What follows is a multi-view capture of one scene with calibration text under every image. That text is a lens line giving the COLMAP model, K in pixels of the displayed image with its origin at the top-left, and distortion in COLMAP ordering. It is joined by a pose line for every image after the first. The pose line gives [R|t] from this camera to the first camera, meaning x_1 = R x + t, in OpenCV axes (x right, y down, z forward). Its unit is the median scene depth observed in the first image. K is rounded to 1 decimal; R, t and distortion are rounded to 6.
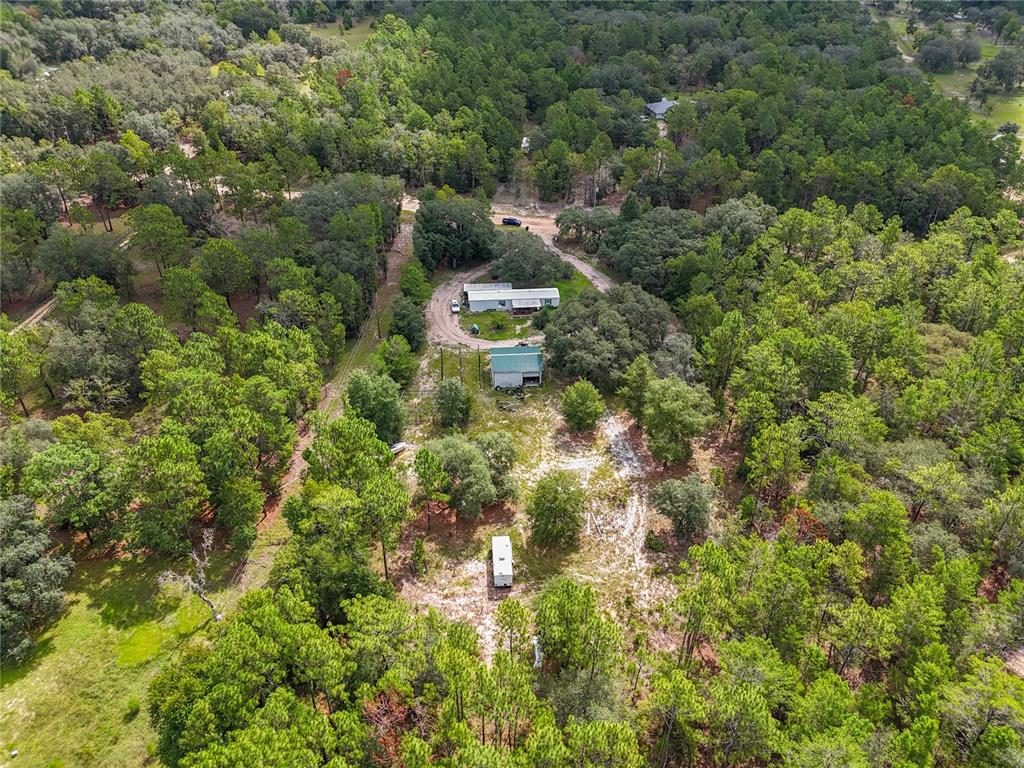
lens RADIAL K [[750.5, 0, 512.8], [0, 750.5, 385.3], [0, 0, 1]] dist [0.070719, -0.077817]
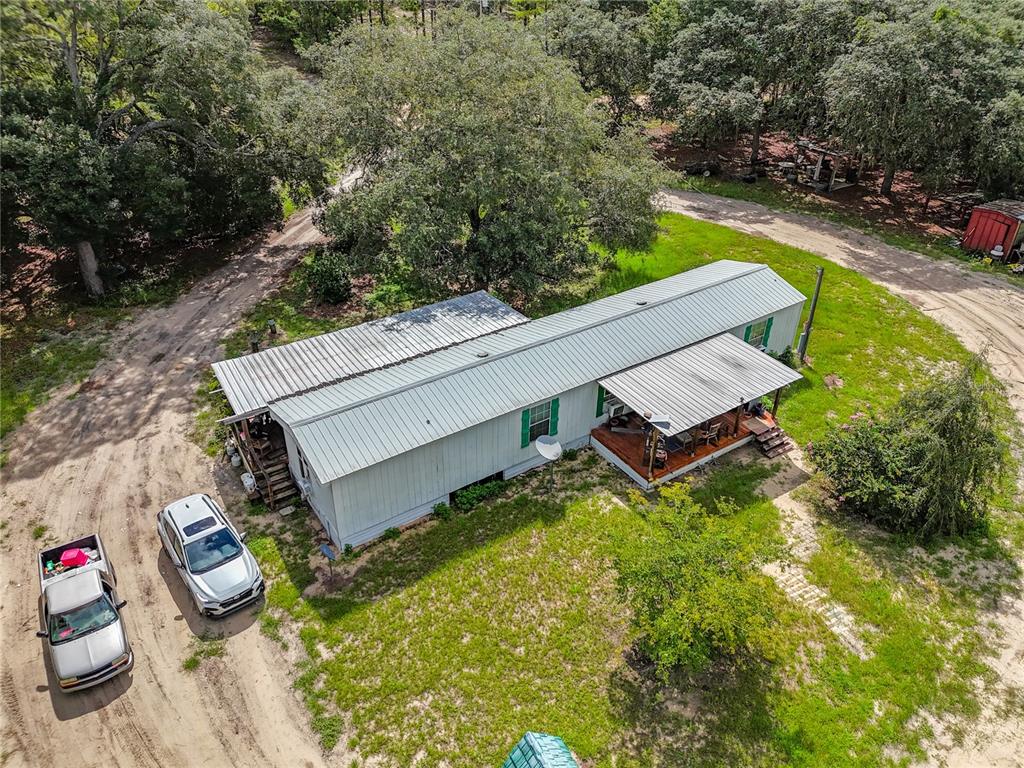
lens RADIAL K [[750.5, 0, 513.3], [0, 750.5, 381.9], [0, 0, 1]] dist [0.070719, -0.077817]
pose [[0.877618, -0.264894, 0.399521, -0.090186], [0.278777, 0.960052, 0.024161, -0.145718], [-0.389961, 0.090173, 0.916405, 1.032474]]
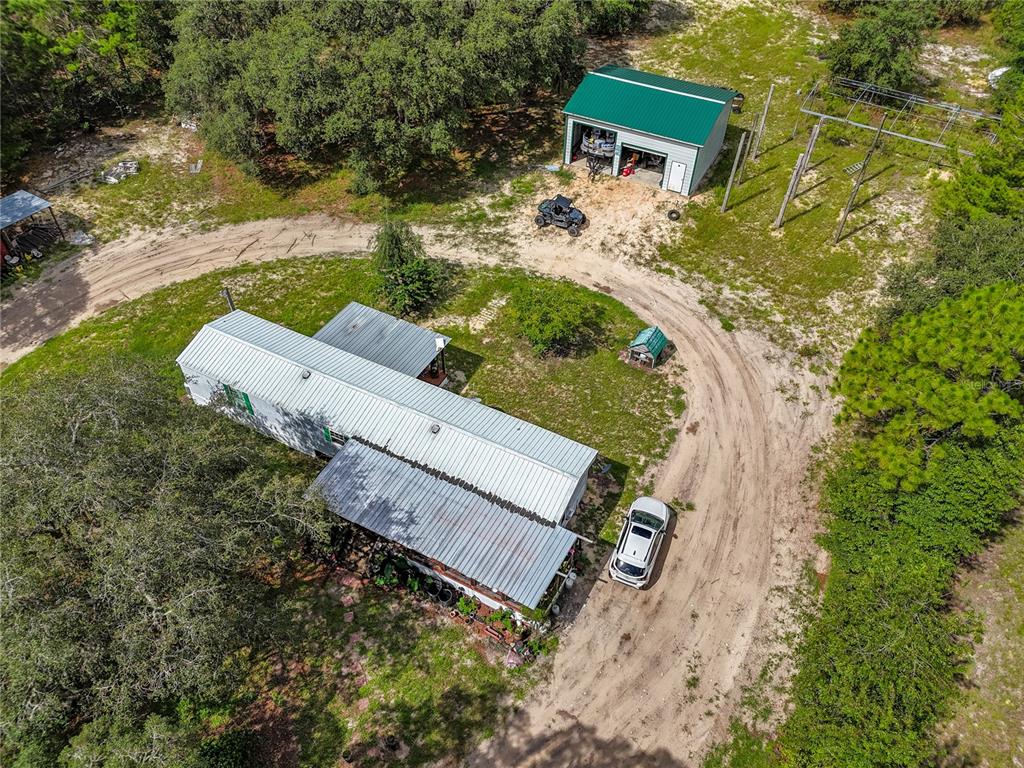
lens RADIAL K [[750.5, 0, 514.0], [0, 750.5, 386.9], [0, 0, 1]] dist [0.070719, -0.077817]
pose [[-0.844716, -0.403793, 0.351292, -0.122080], [0.288266, 0.209774, 0.934290, -0.366814], [-0.450952, 0.890475, -0.060800, 1.190736]]
